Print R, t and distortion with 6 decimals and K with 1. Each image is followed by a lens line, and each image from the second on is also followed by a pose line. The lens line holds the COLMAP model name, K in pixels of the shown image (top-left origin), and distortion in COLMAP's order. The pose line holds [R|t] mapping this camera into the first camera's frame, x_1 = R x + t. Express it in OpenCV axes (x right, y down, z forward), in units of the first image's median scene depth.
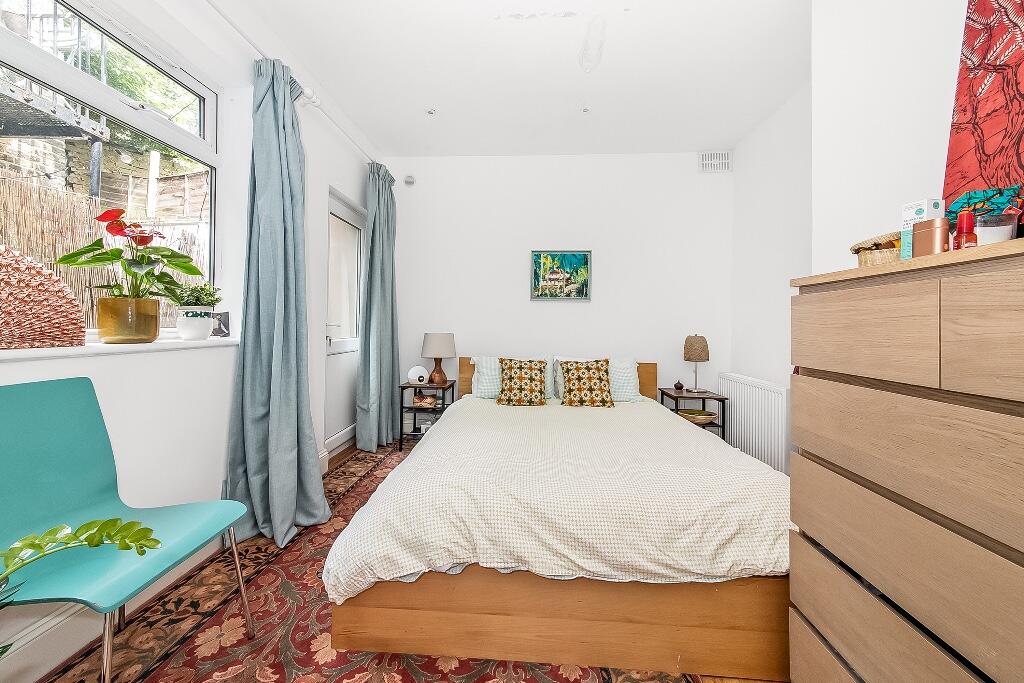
lens RADIAL K [[365.2, 0, 510.3], [0, 365.2, 322.3], [0, 0, 1]] dist [0.025005, 0.000526]
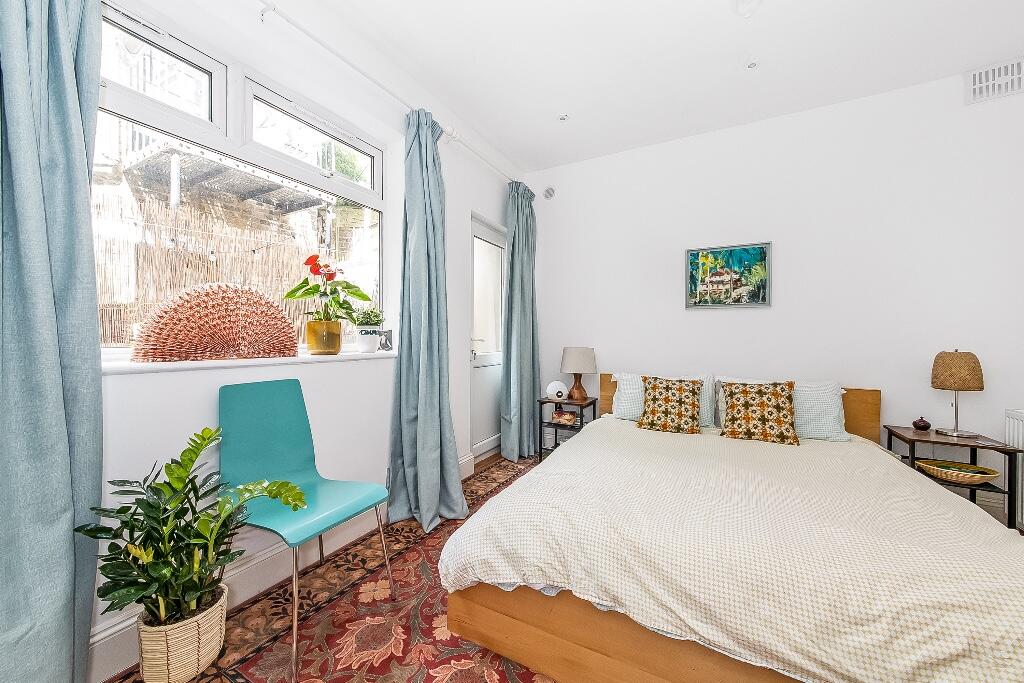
lens RADIAL K [[384.3, 0, 511.7], [0, 384.3, 341.6], [0, 0, 1]] dist [0.010903, 0.000685]
pose [[0.906909, -0.005308, -0.421293, 0.126229], [0.011673, 0.999853, 0.012531, -0.000861], [0.421165, -0.016282, 0.906838, 0.031098]]
